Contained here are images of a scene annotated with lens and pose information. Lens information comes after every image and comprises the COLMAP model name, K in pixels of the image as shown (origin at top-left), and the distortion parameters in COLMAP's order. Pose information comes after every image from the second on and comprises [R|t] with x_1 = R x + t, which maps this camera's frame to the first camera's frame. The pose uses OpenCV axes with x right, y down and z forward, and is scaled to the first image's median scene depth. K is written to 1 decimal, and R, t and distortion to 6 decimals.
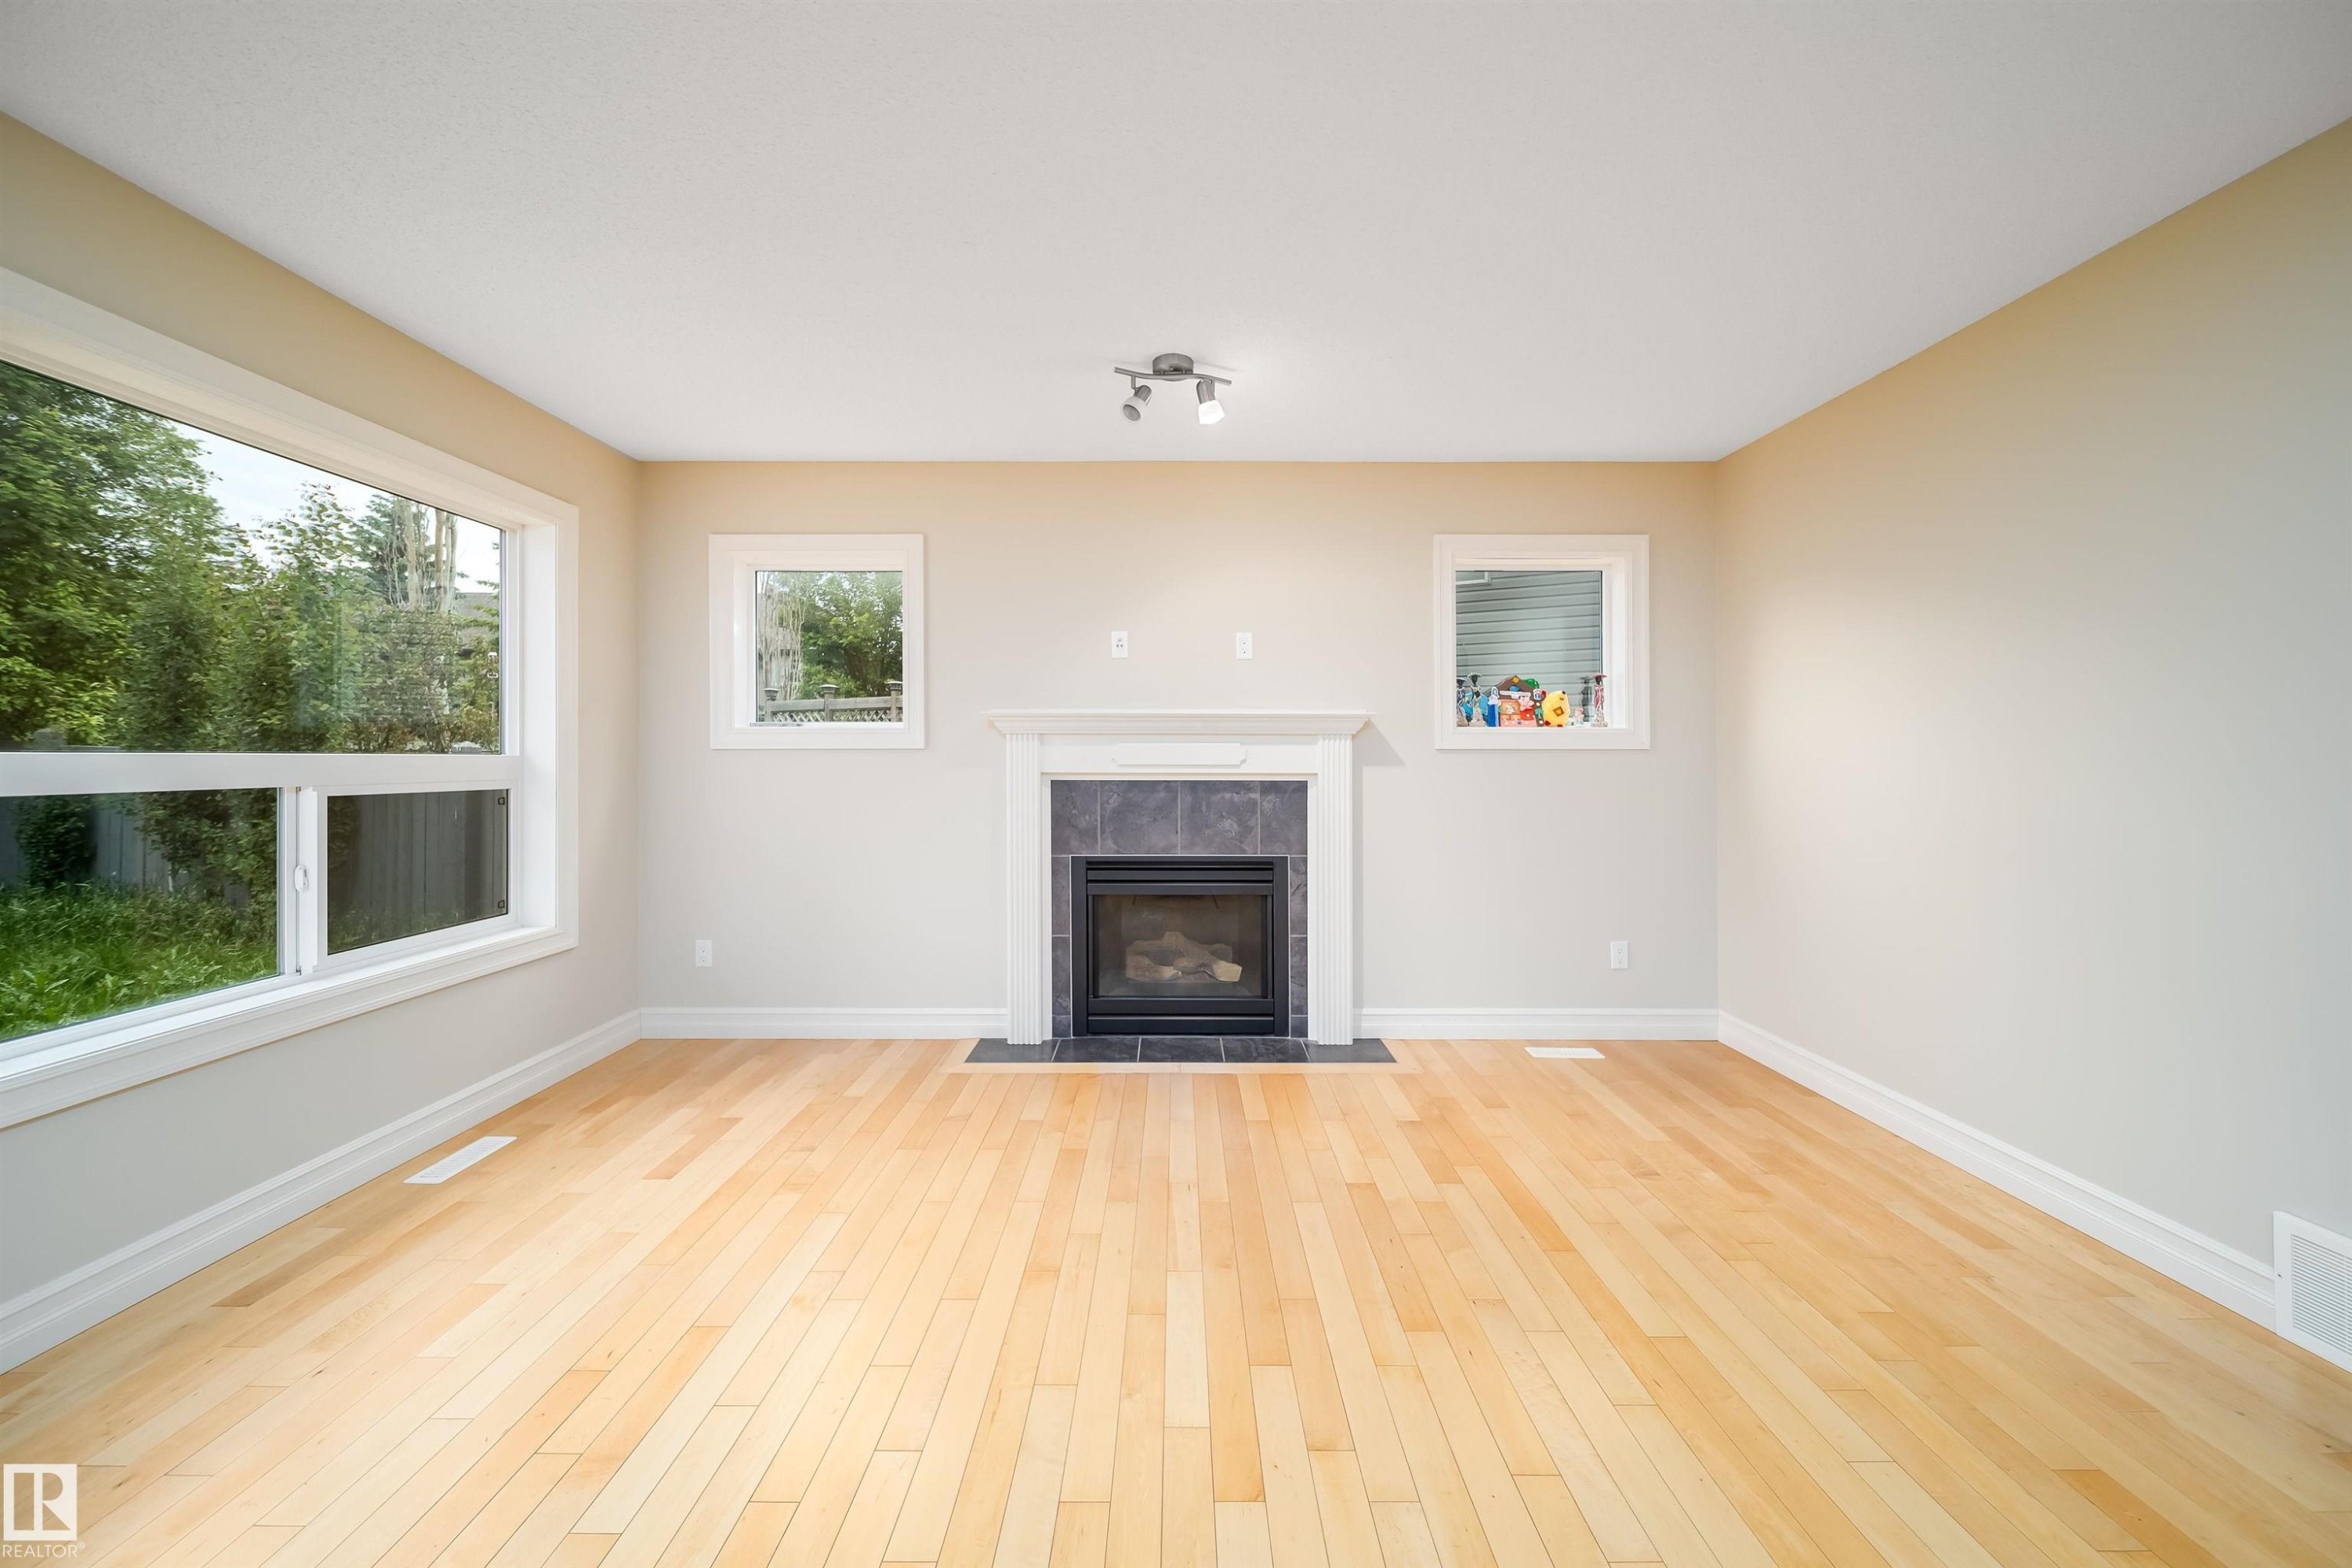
lens RADIAL K [[829.5, 0, 1175.0], [0, 829.5, 763.7], [0, 0, 1]] dist [-0.001122, -0.000321]
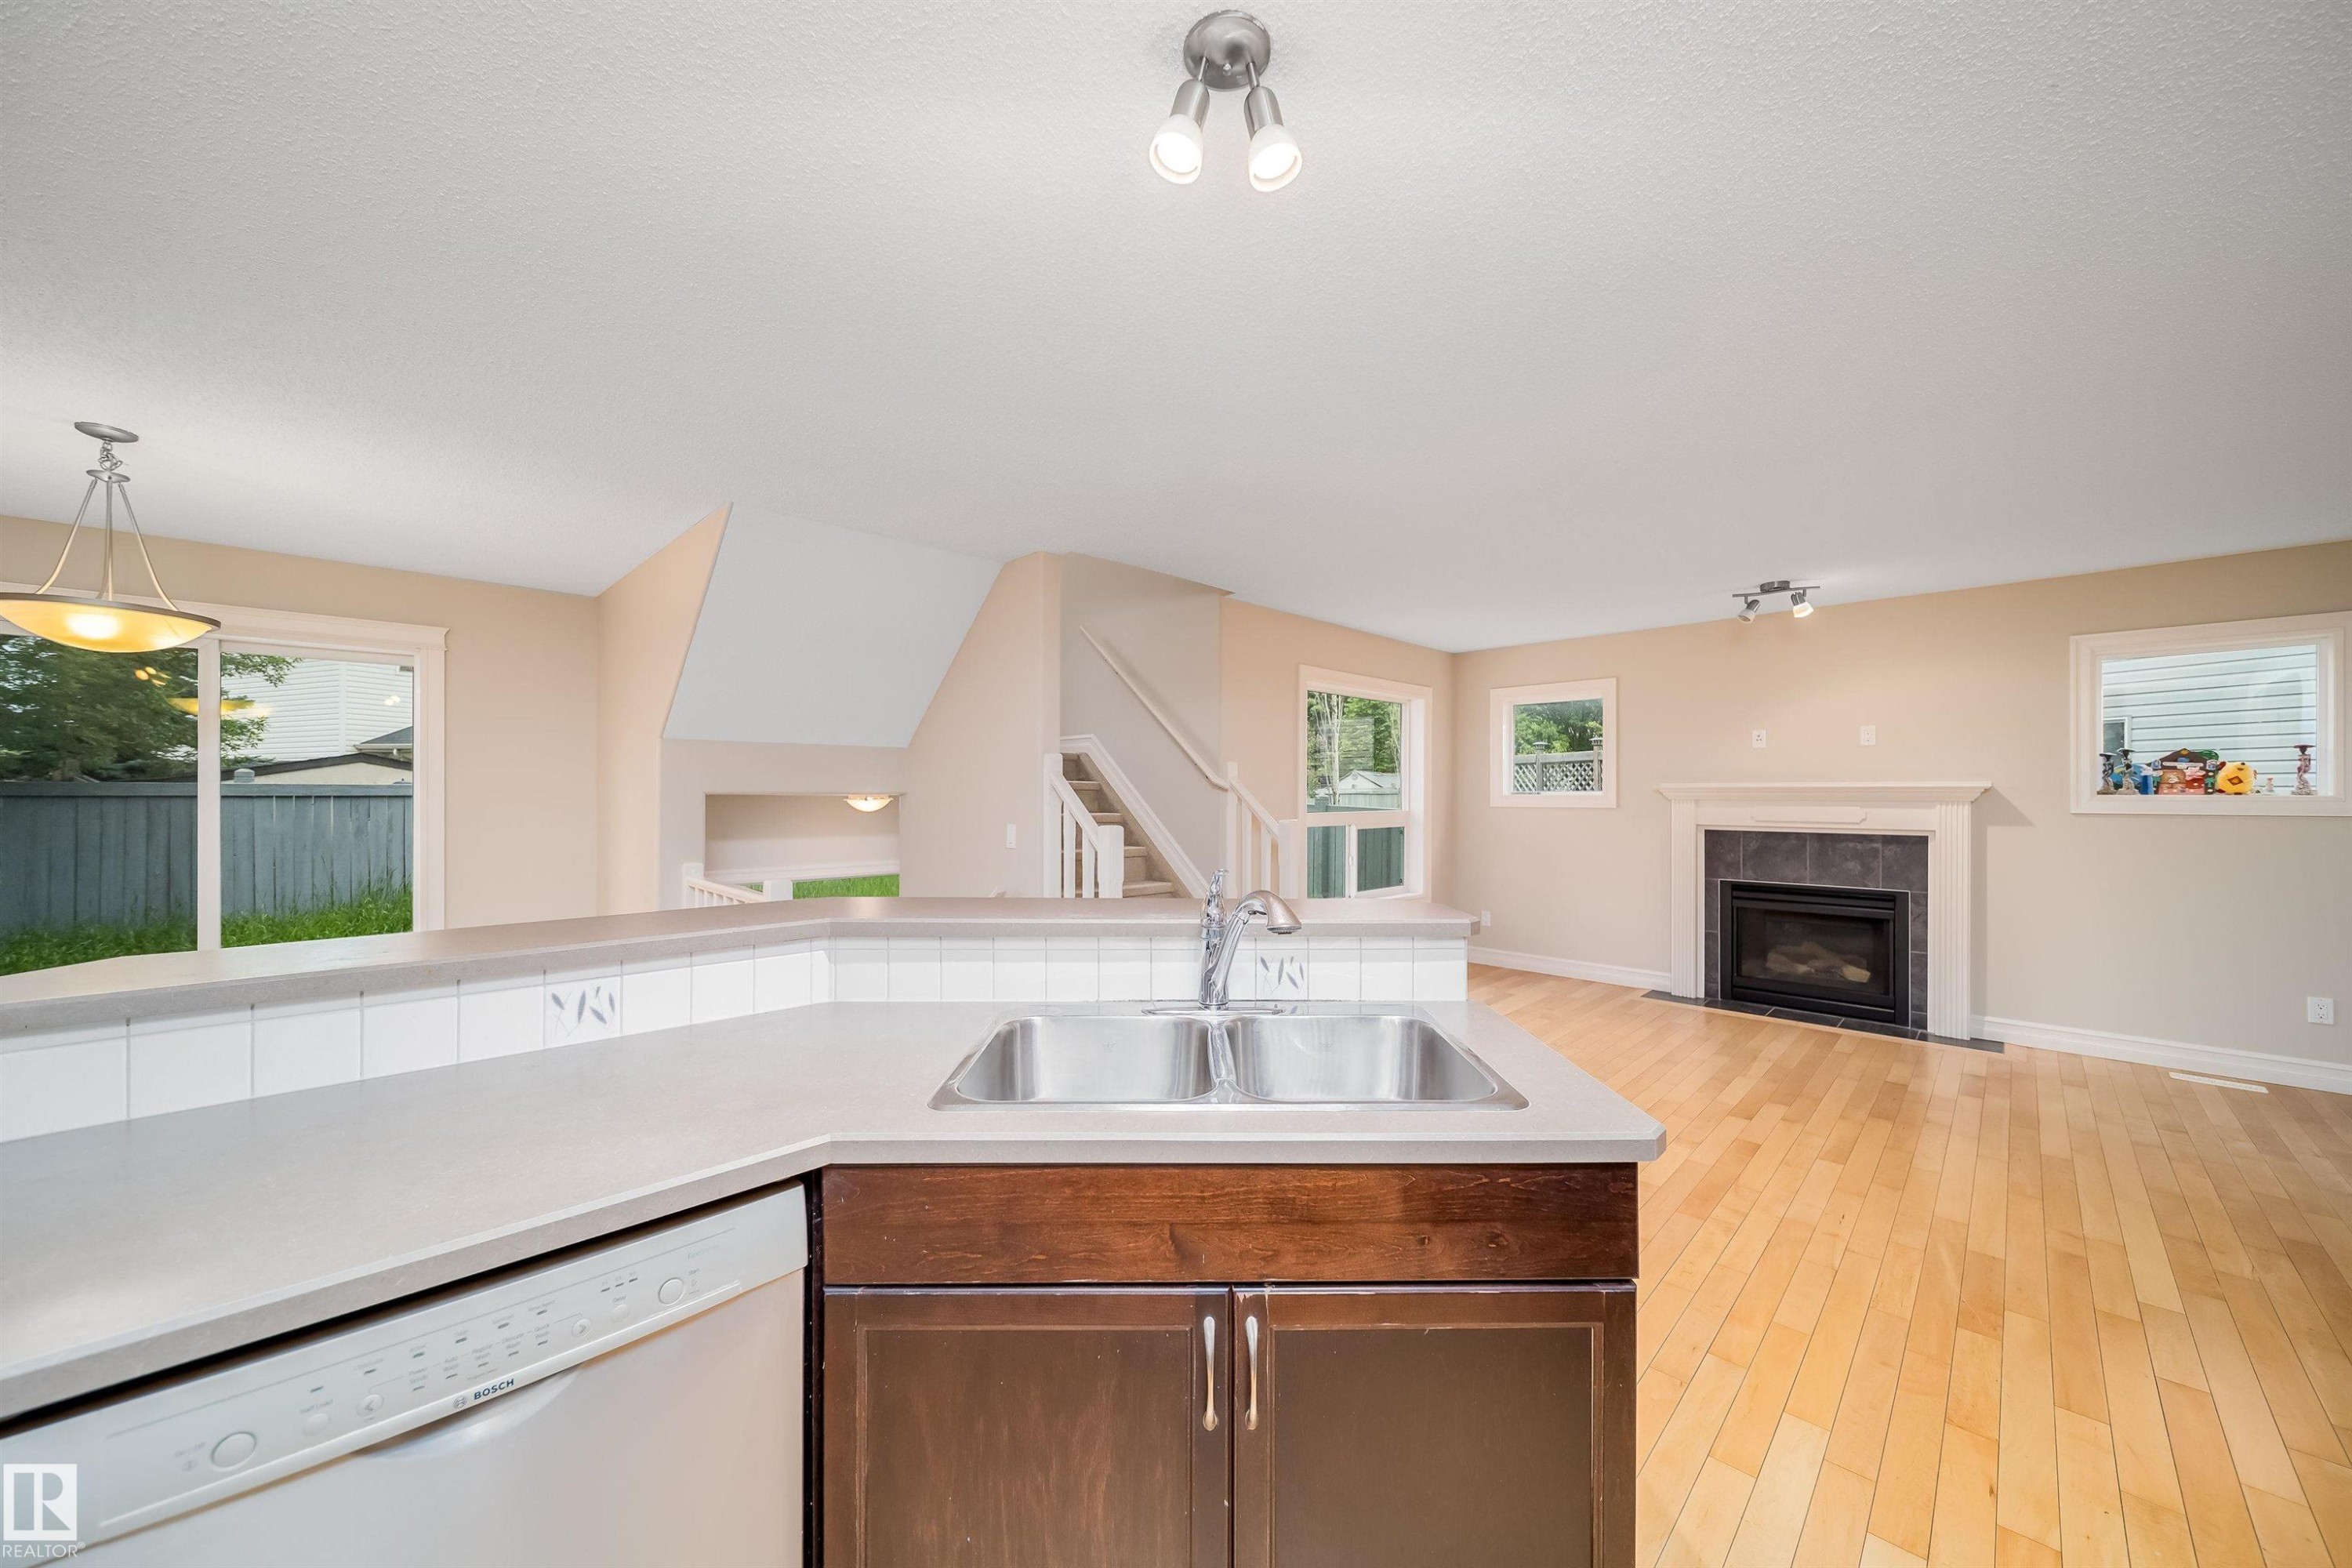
lens RADIAL K [[829.5, 0, 1180.9], [0, 829.5, 797.8], [0, 0, 1]] dist [-0.001122, -0.000321]
pose [[0.704274, 0.003156, -0.709921, 0.257691], [-0.004983, 0.999987, -0.000498, -0.033476], [0.709911, 0.003888, 0.704281, -0.772954]]
